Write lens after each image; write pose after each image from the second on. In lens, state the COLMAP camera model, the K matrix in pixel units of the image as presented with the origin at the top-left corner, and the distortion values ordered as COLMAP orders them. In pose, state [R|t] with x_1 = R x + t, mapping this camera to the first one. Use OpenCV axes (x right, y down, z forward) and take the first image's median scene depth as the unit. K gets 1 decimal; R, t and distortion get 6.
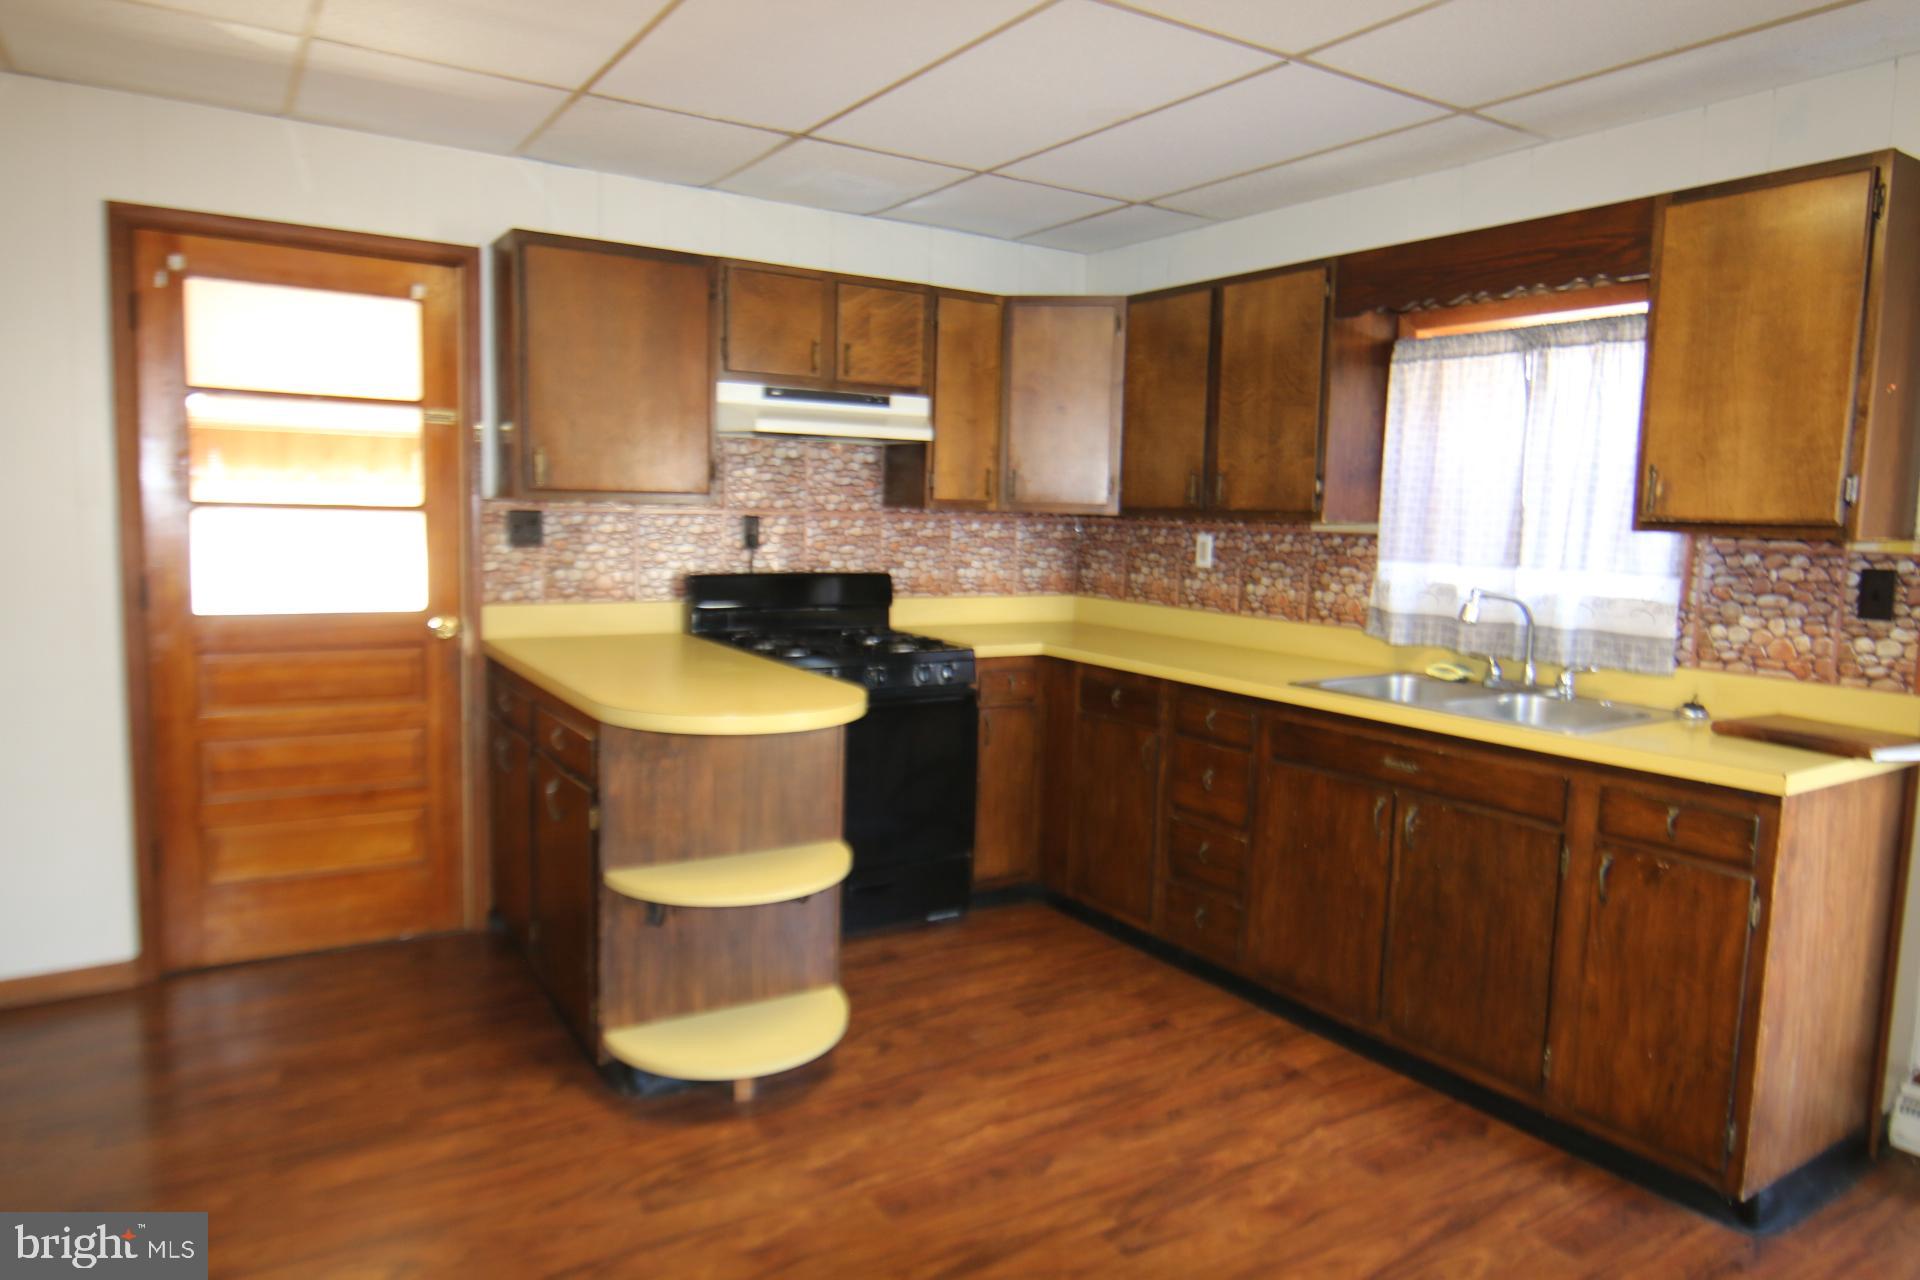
lens RADIAL K [[1234.1, 0, 965.6], [0, 1234.1, 638.0], [0, 0, 1]] dist [-0.009619, -0.000367]
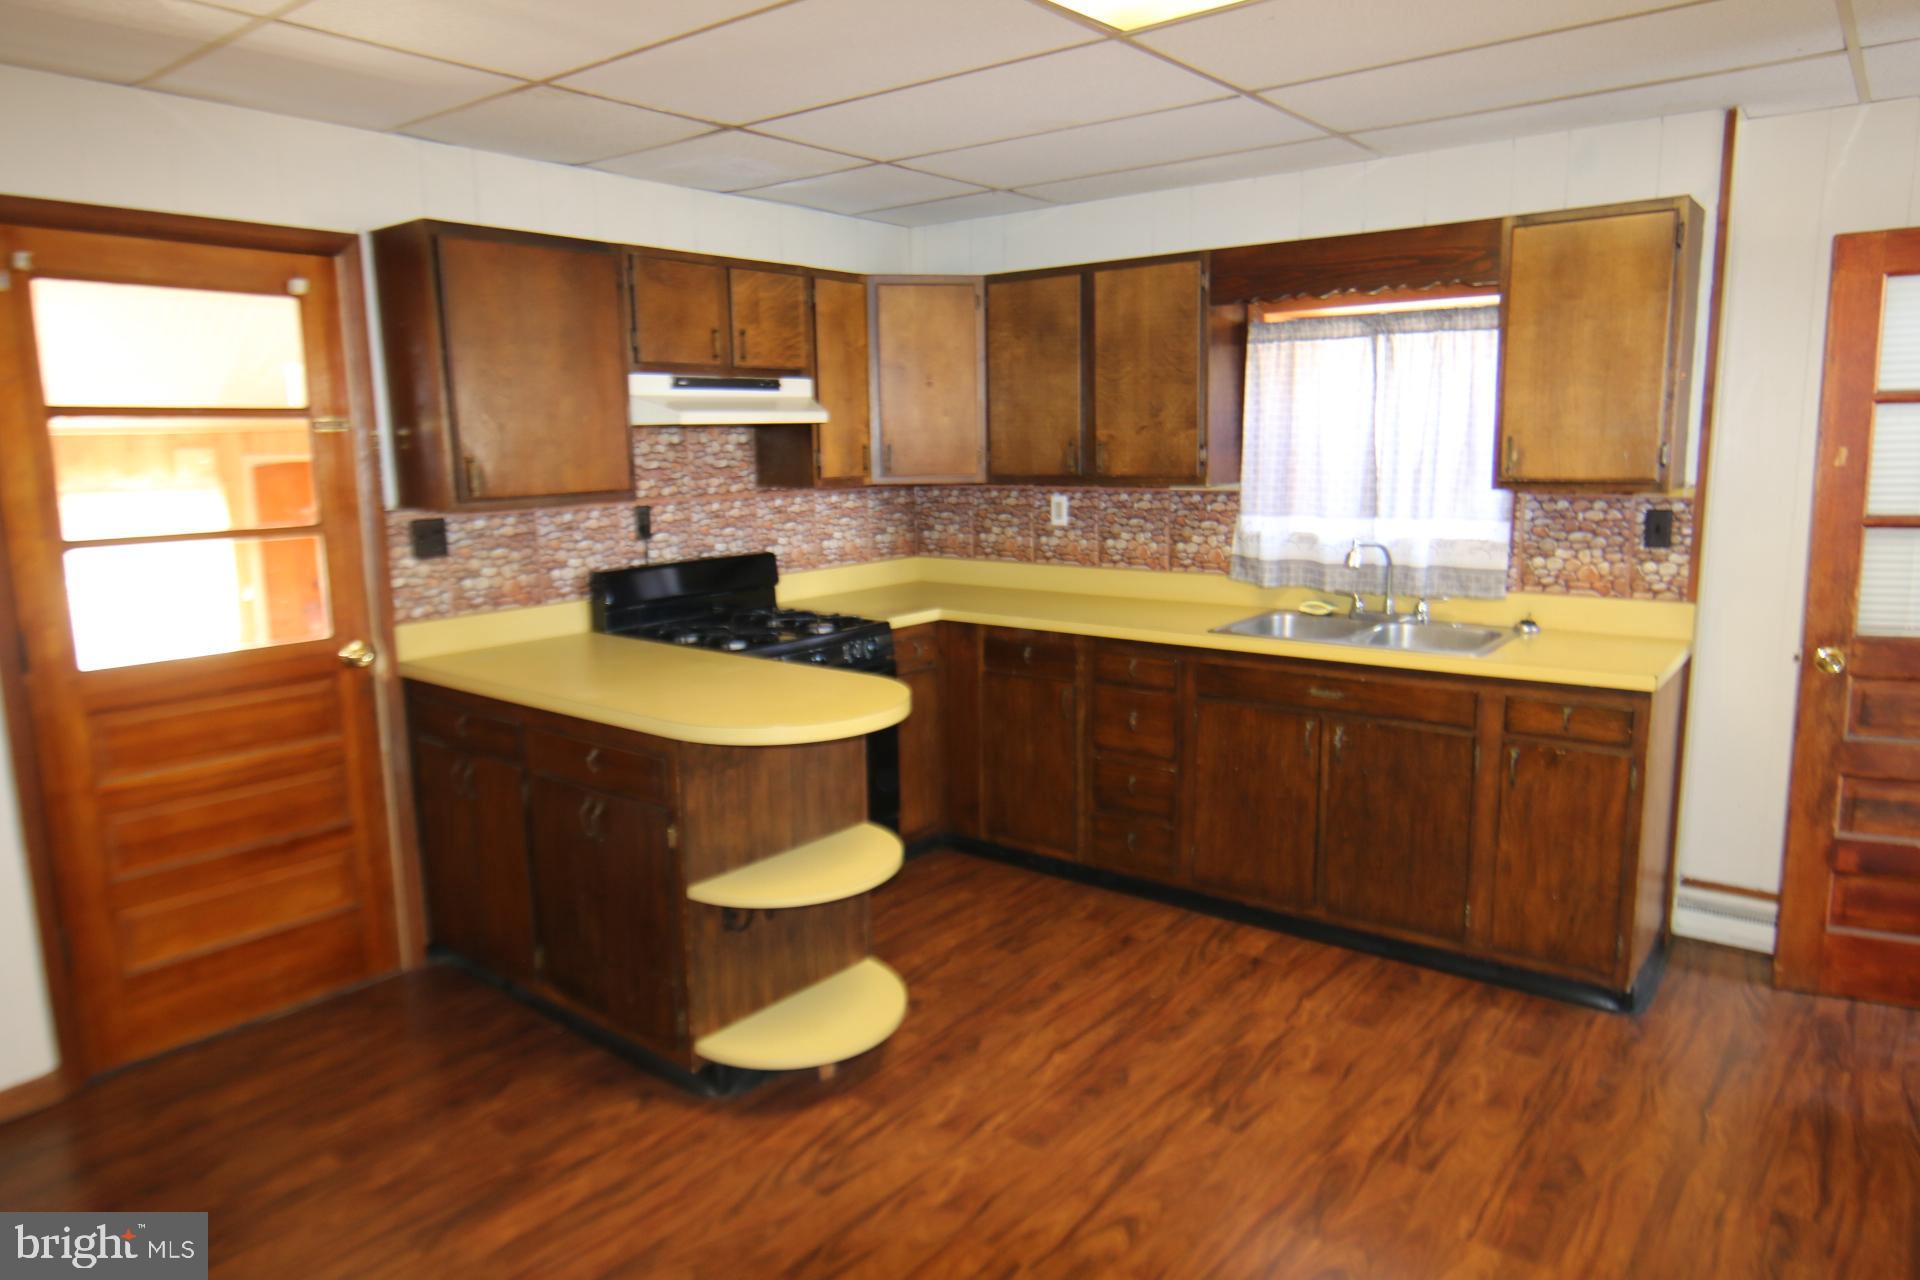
lens RADIAL K [[1234.1, 0, 965.6], [0, 1234.1, 638.0], [0, 0, 1]] dist [-0.009619, -0.000367]
pose [[0.944326, -0.096569, 0.314521, -0.312083], [0.077263, 0.994312, 0.073312, -0.058256], [-0.319812, -0.044929, 0.946415, -0.017050]]
